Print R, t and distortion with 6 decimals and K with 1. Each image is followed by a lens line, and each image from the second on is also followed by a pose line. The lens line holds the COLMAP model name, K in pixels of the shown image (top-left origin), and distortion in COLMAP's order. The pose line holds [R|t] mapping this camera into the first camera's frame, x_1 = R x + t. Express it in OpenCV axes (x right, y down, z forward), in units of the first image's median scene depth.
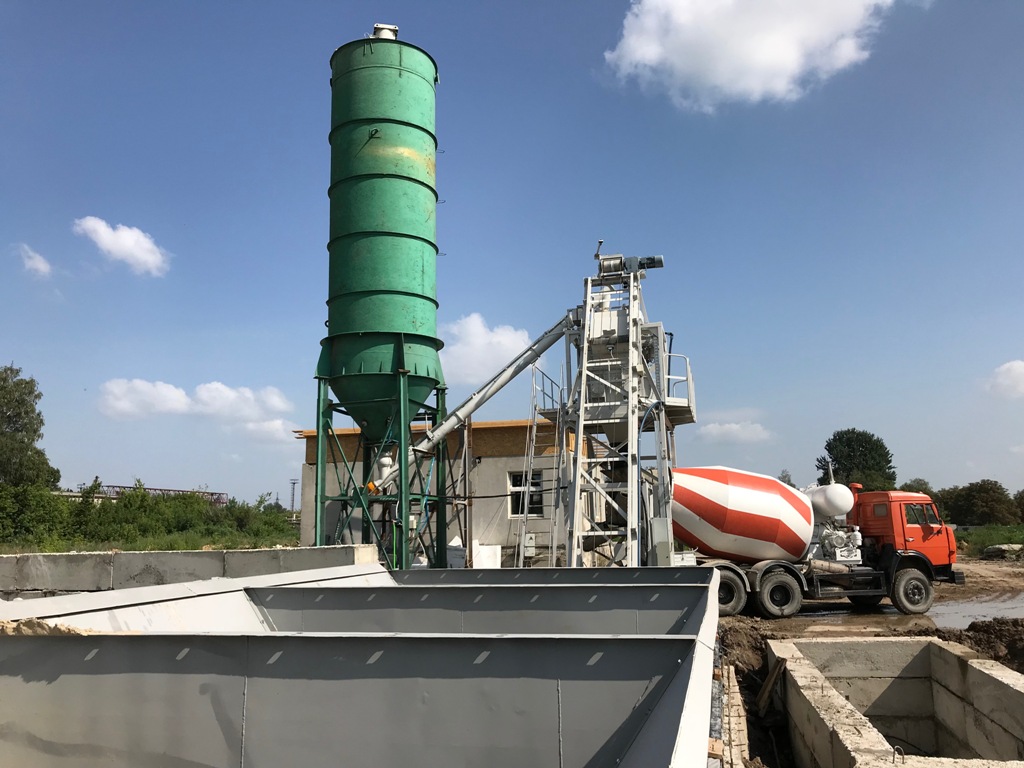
lens RADIAL K [[798.2, 0, 512.0], [0, 798.2, 384.0], [0, 0, 1]] dist [0.011417, -0.001898]
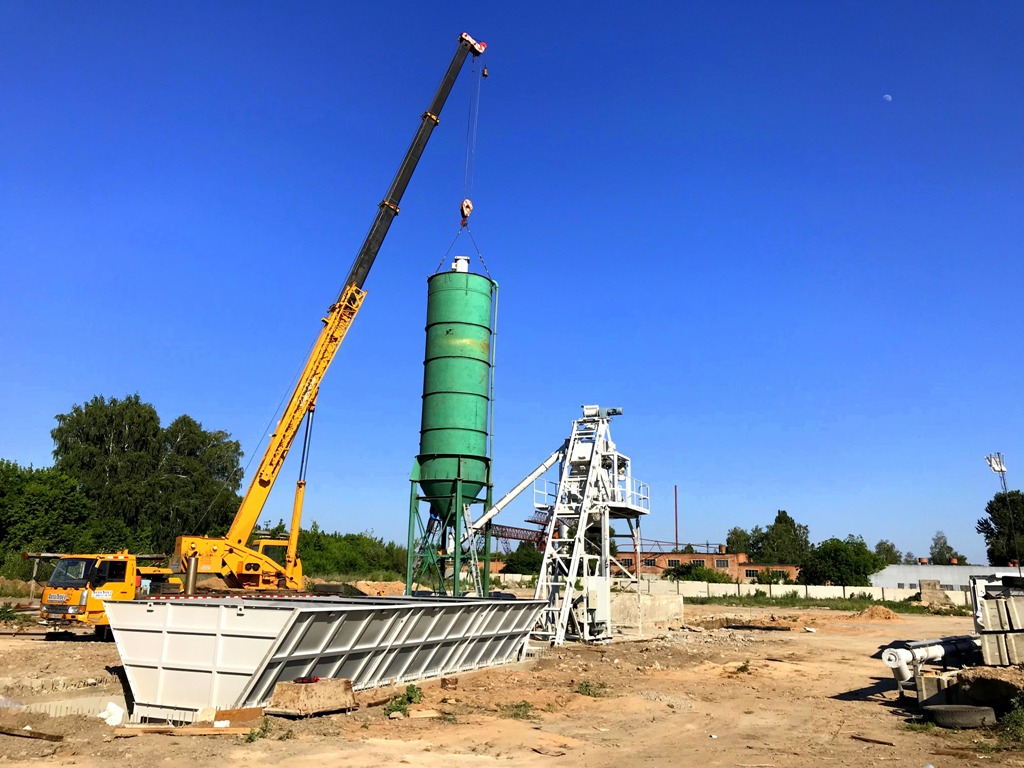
lens RADIAL K [[798.2, 0, 512.0], [0, 798.2, 384.0], [0, 0, 1]] dist [0.011417, -0.001898]
pose [[0.980250, -0.001957, -0.197751, 0.290464], [-0.009322, 0.998382, -0.056094, -0.117463], [0.197541, 0.056829, 0.978646, -0.591382]]
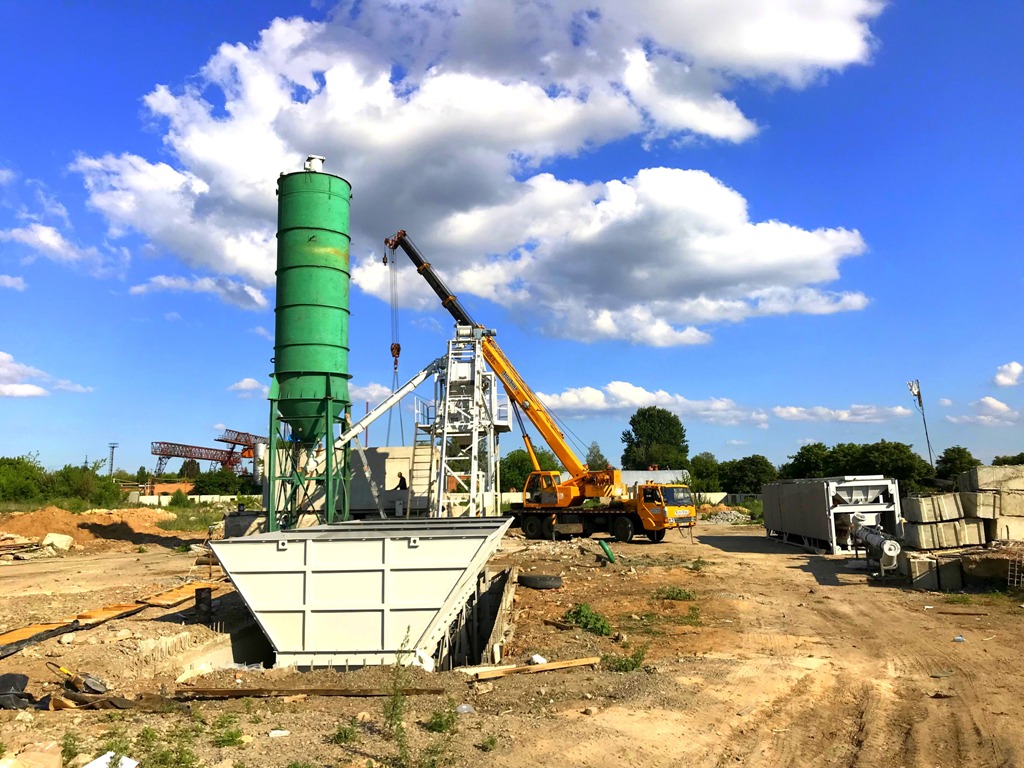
lens RADIAL K [[799.0, 0, 485.5], [0, 799.0, 398.1], [0, 0, 1]] dist [0.046836, -0.003343]
pose [[0.982641, 0.025259, 0.183787, -0.124704], [-0.036209, 0.997748, 0.056465, -0.112320], [-0.181947, -0.062139, 0.981343, -0.581741]]
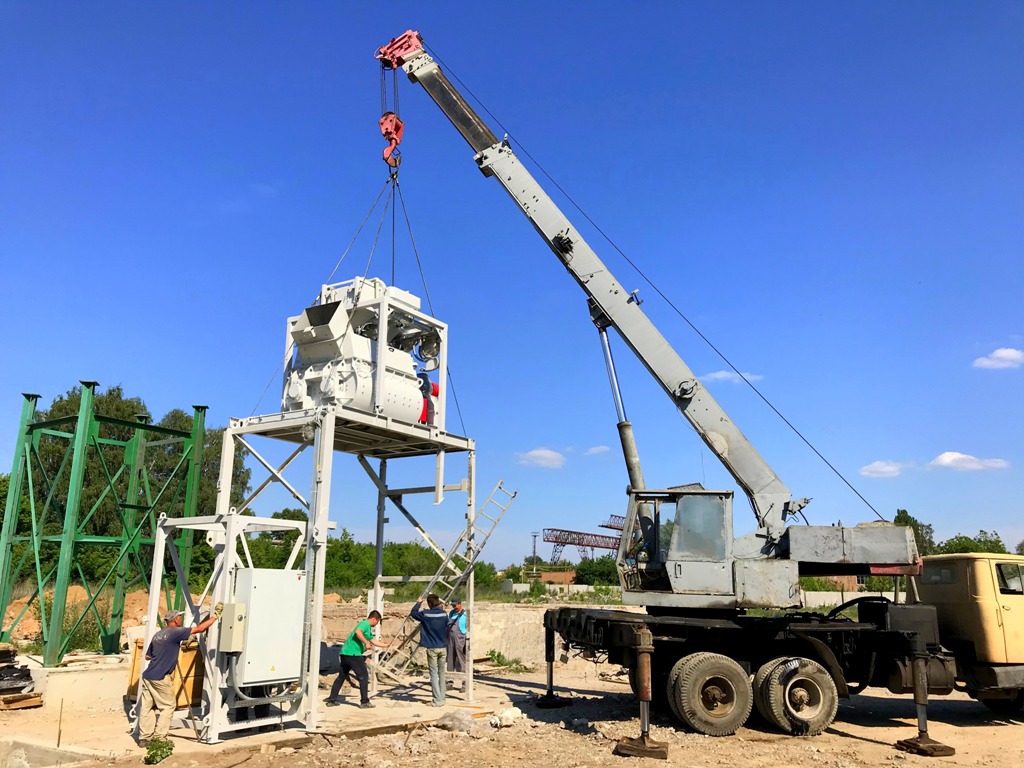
lens RADIAL K [[798.2, 0, 512.0], [0, 798.2, 384.0], [0, 0, 1]] dist [0.011417, -0.001898]
pose [[0.946290, -0.051141, -0.319250, 0.503234], [0.029396, 0.996930, -0.072567, 0.050086], [0.321981, 0.059285, 0.944888, 0.314753]]
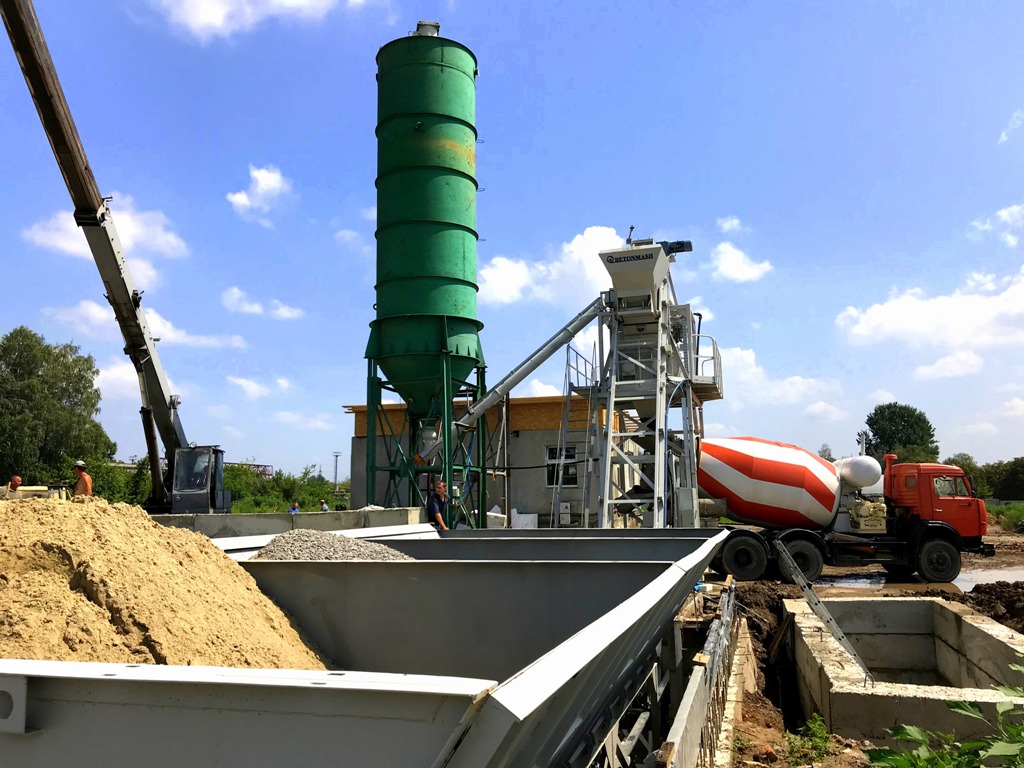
lens RADIAL K [[799.2, 0, 512.0], [0, 799.2, 384.0], [0, 0, 1]] dist [-0.000081, 0.002600]
pose [[0.998886, -0.001315, -0.047172, 0.002504], [0.002848, 0.999470, 0.032440, -0.006493], [0.047104, -0.032538, 0.998360, -0.068516]]
